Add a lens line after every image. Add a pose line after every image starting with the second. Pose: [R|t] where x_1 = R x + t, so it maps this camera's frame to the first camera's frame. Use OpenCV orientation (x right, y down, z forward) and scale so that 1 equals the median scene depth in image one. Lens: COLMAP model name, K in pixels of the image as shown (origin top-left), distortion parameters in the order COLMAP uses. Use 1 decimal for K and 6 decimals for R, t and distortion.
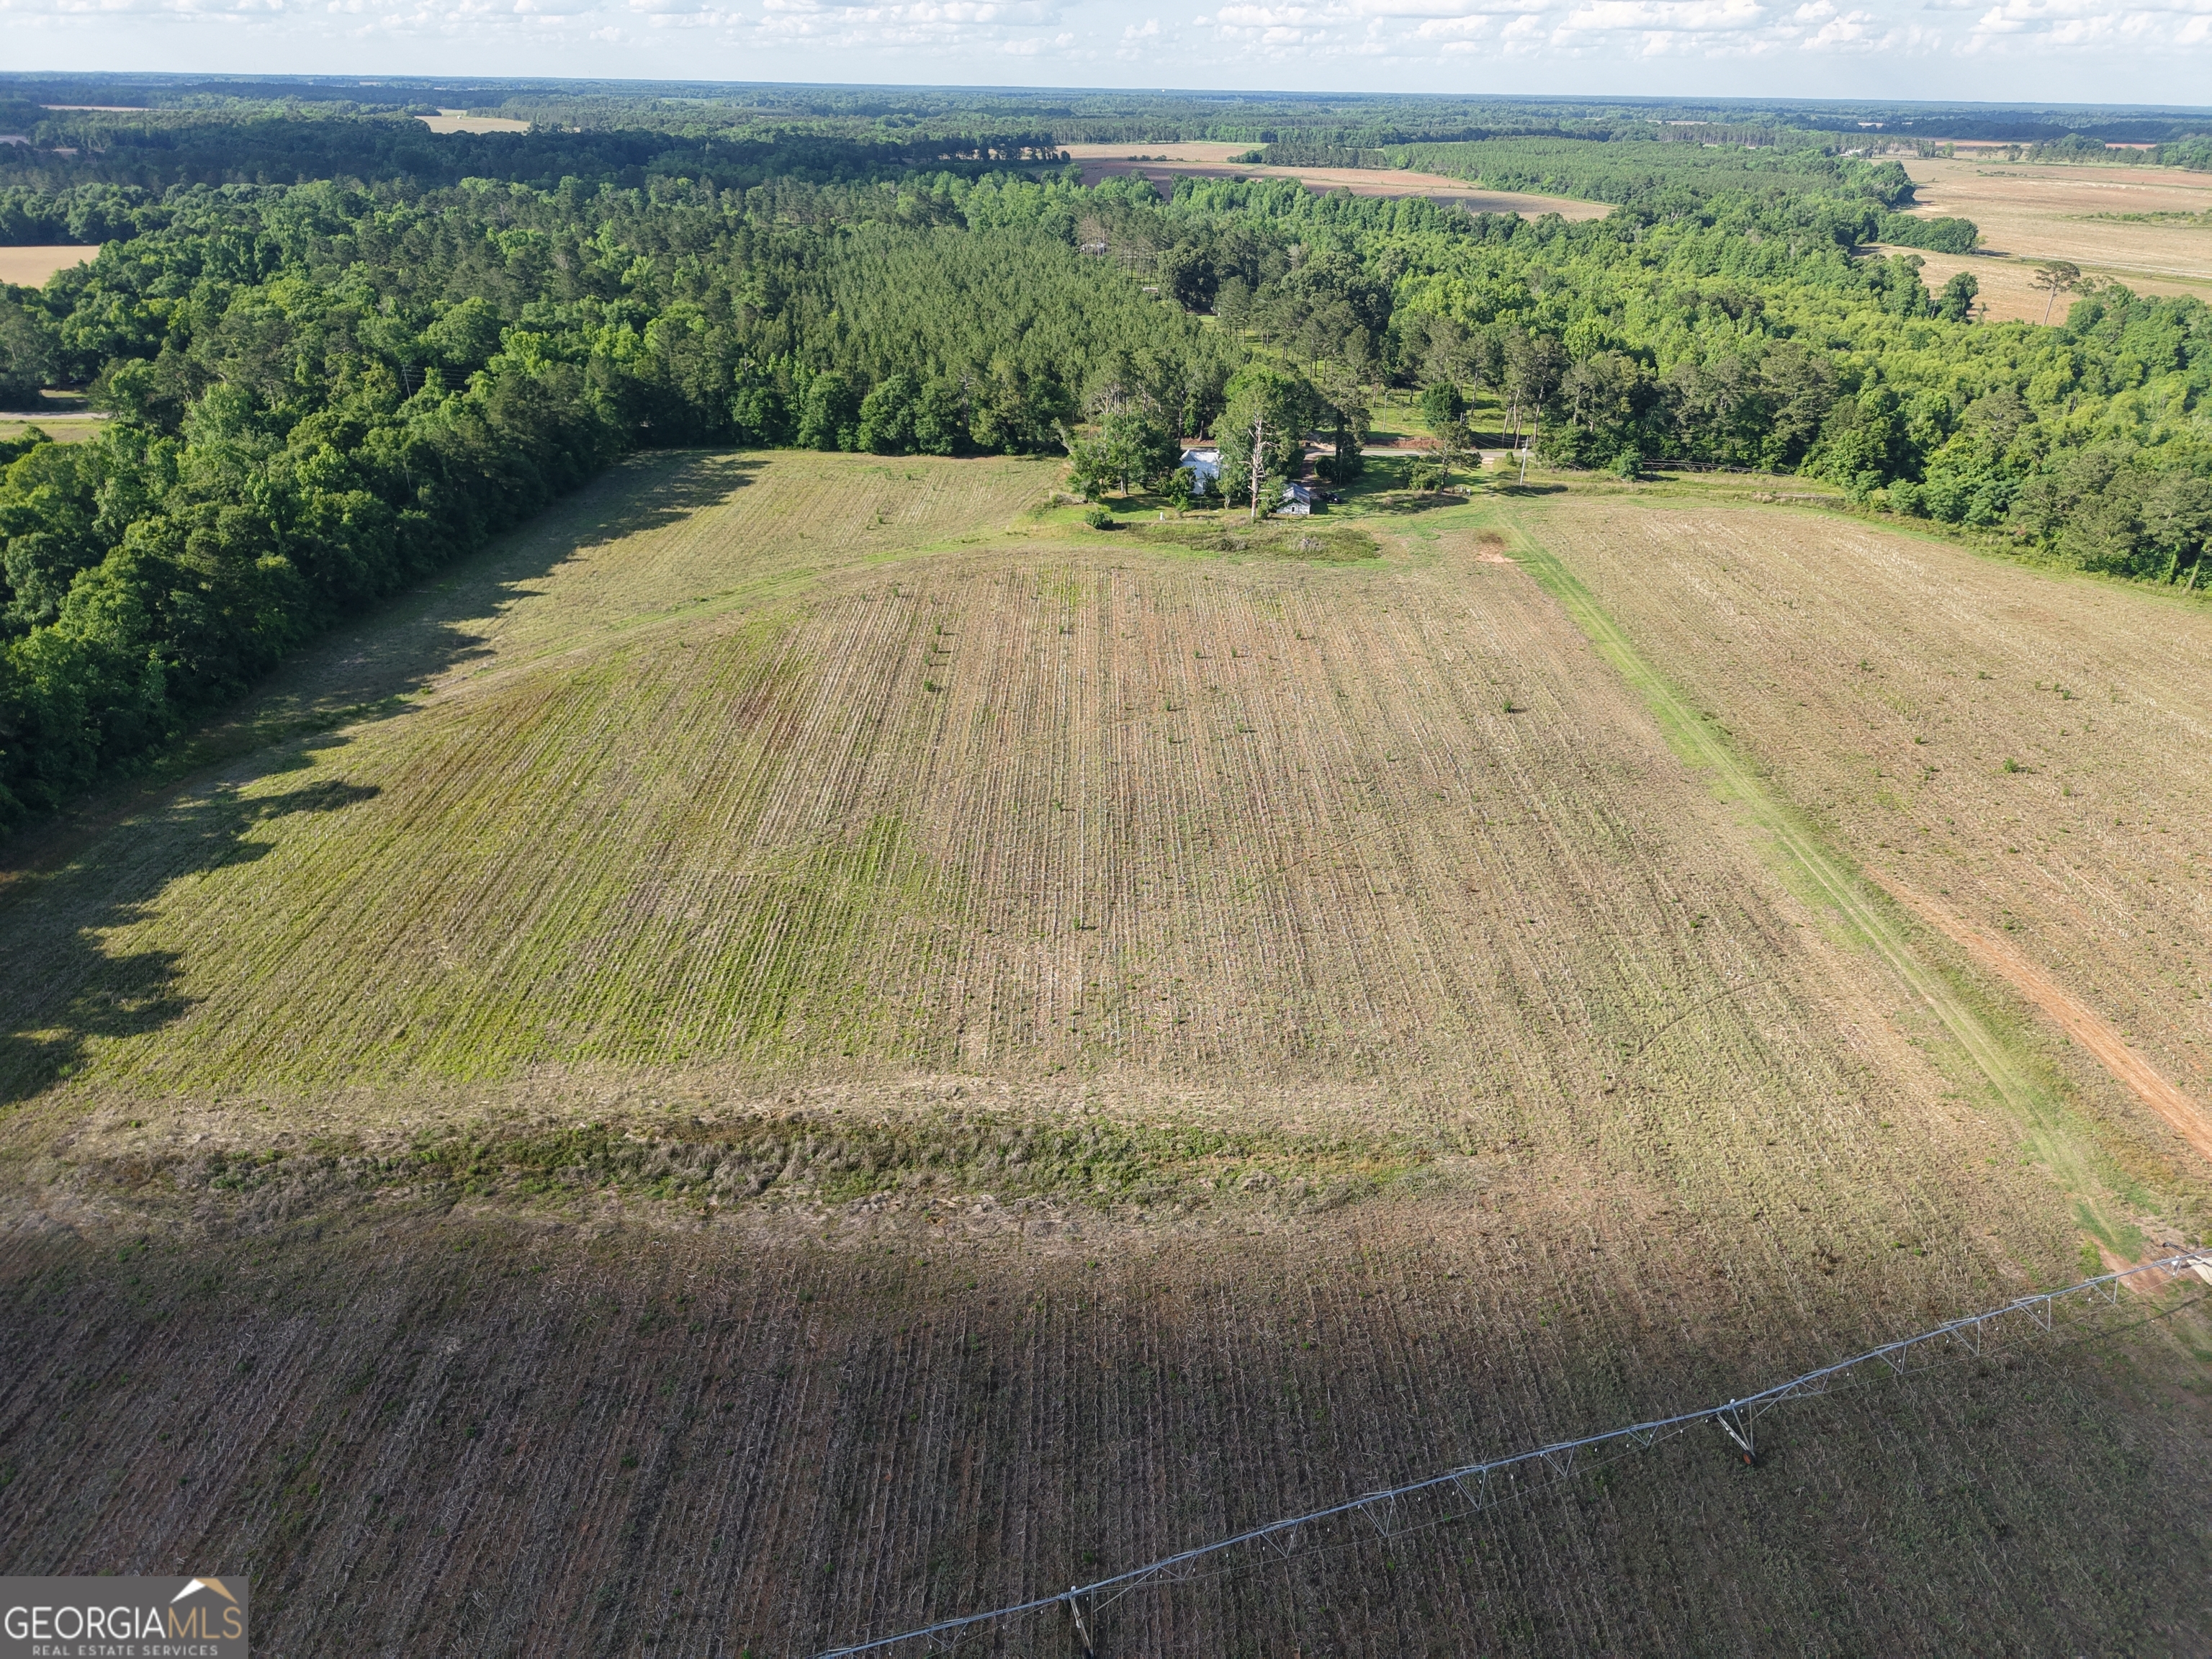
lens RADIAL K [[1503.8, 0, 1104.7], [0, 1503.8, 824.6], [0, 0, 1]] dist [-0.002627, -0.000655]
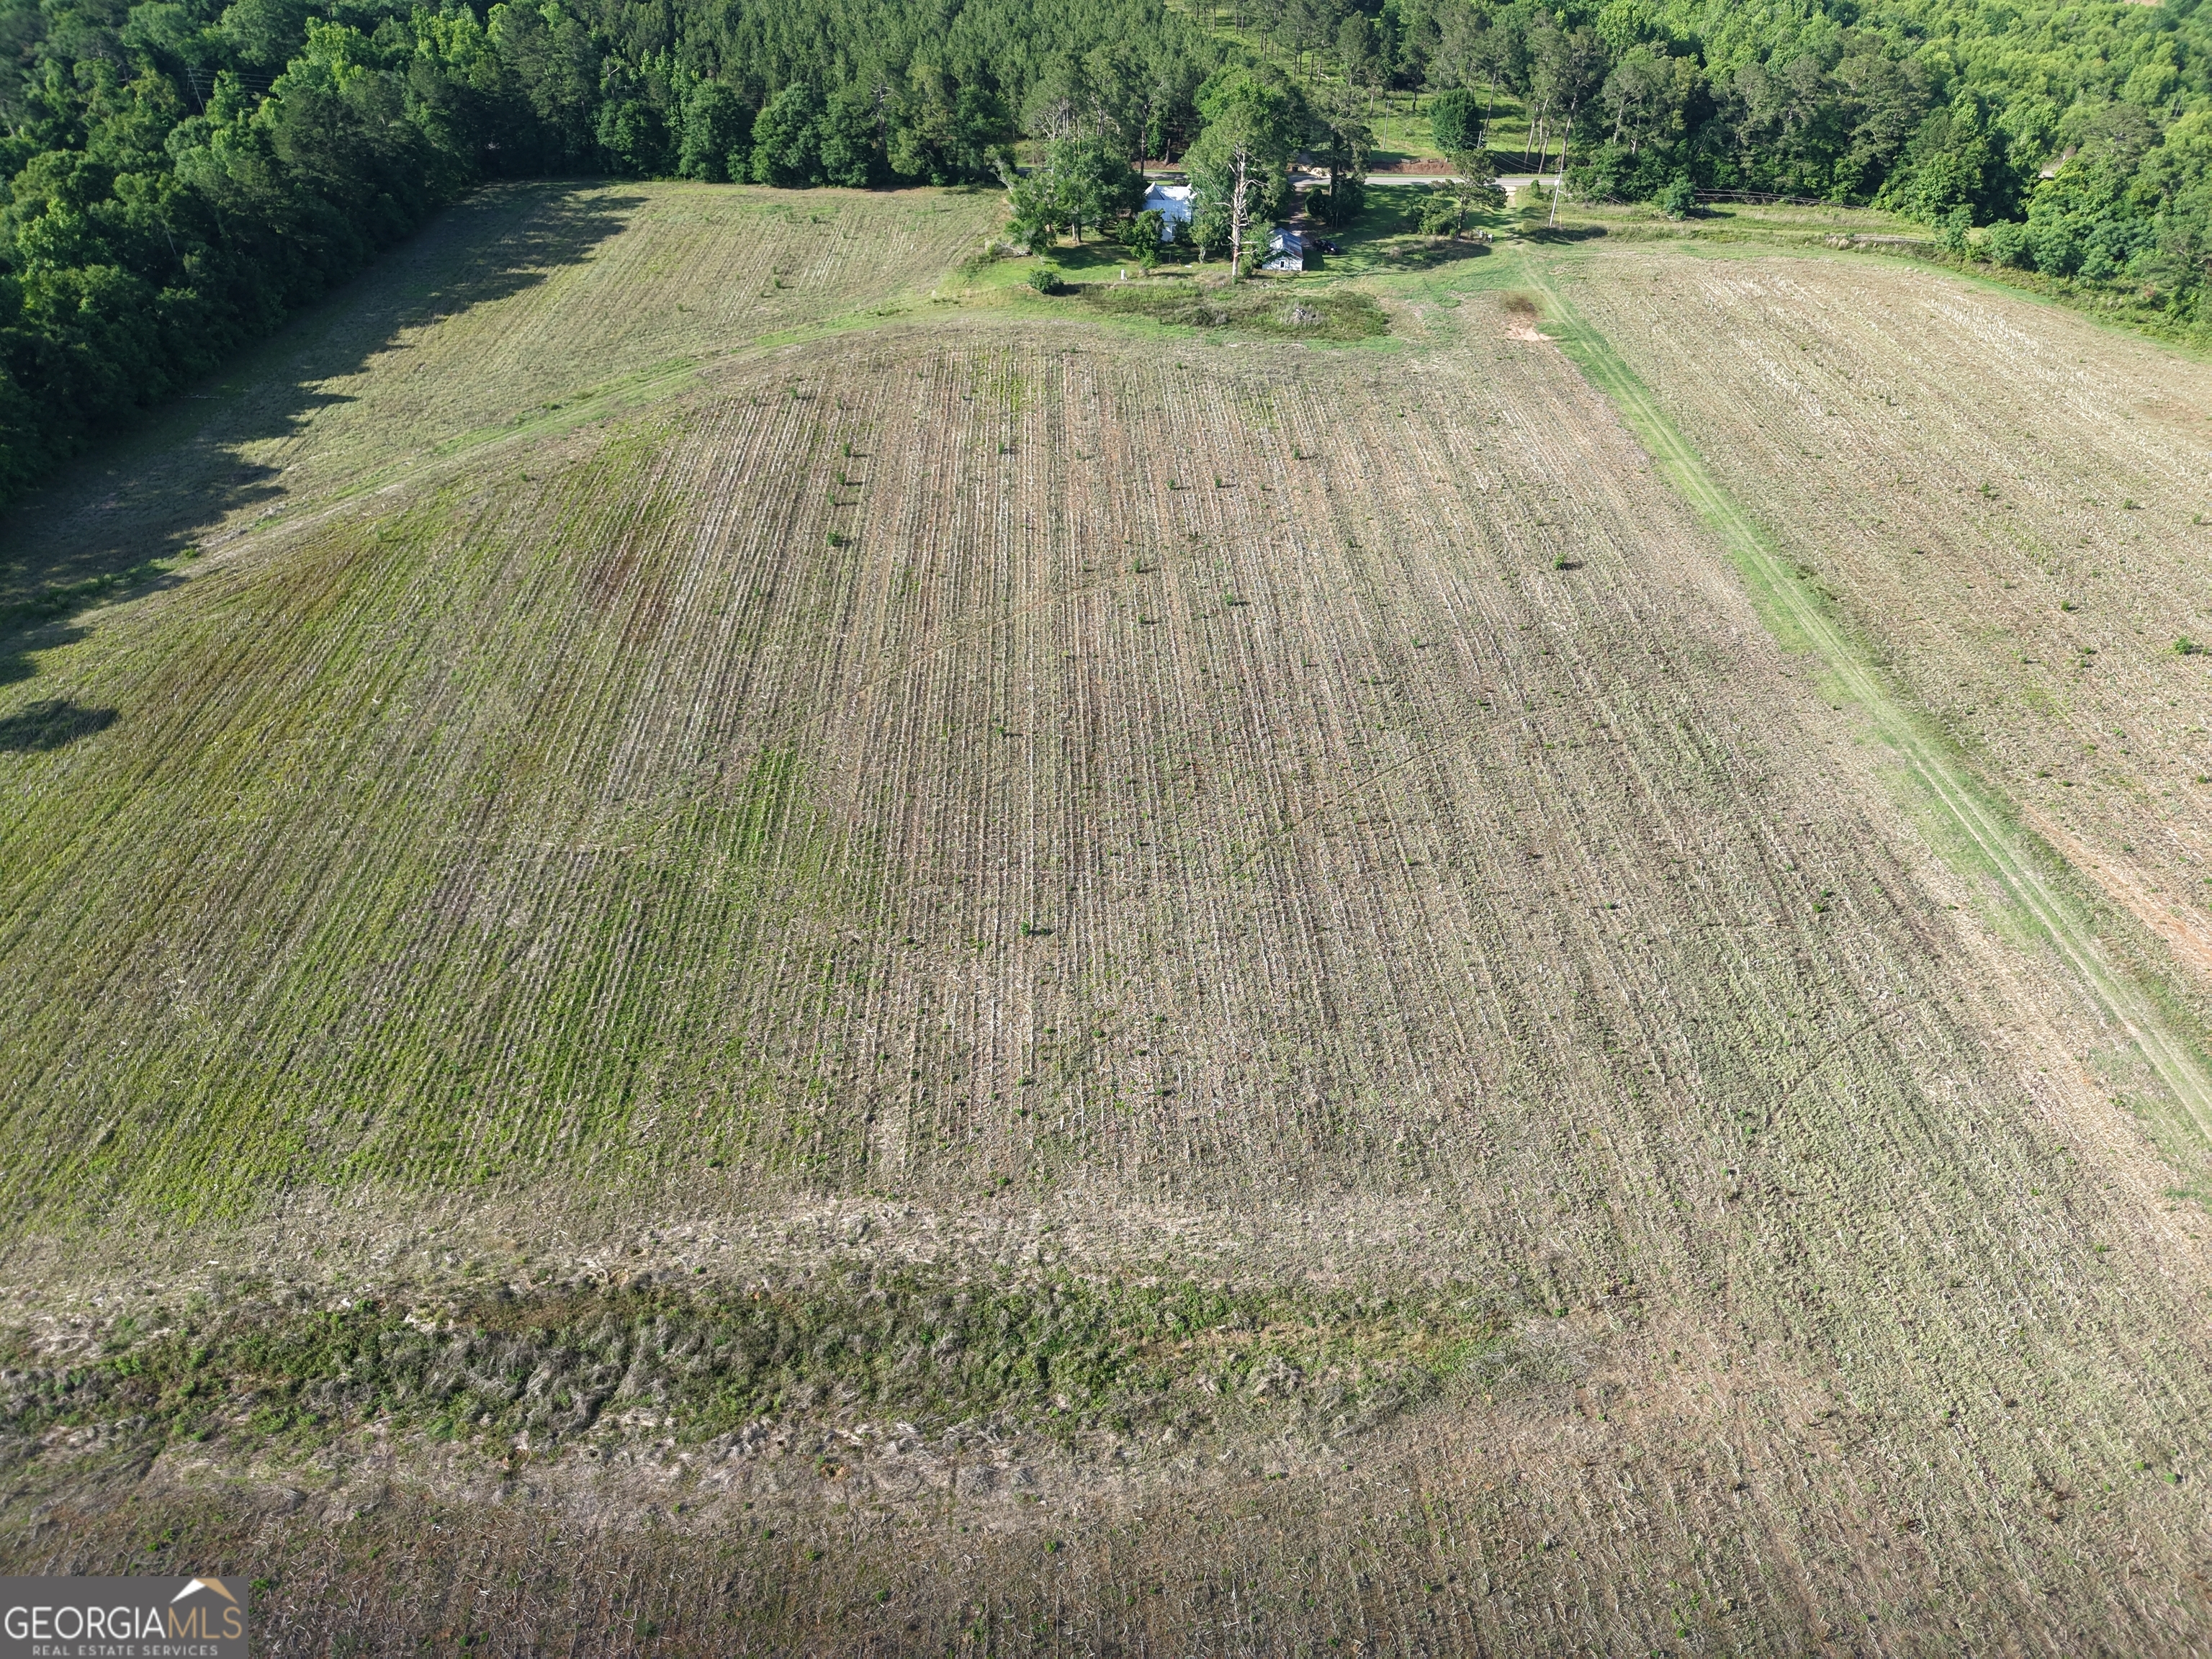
lens RADIAL K [[1503.8, 0, 1108.9], [0, 1503.8, 835.3], [0, 0, 1]] dist [-0.002627, -0.000655]
pose [[0.999444, -0.017012, 0.028693, 0.002378], [0.011049, 0.980454, 0.196438, -0.108019], [-0.031474, -0.196012, 0.980096, 0.217750]]
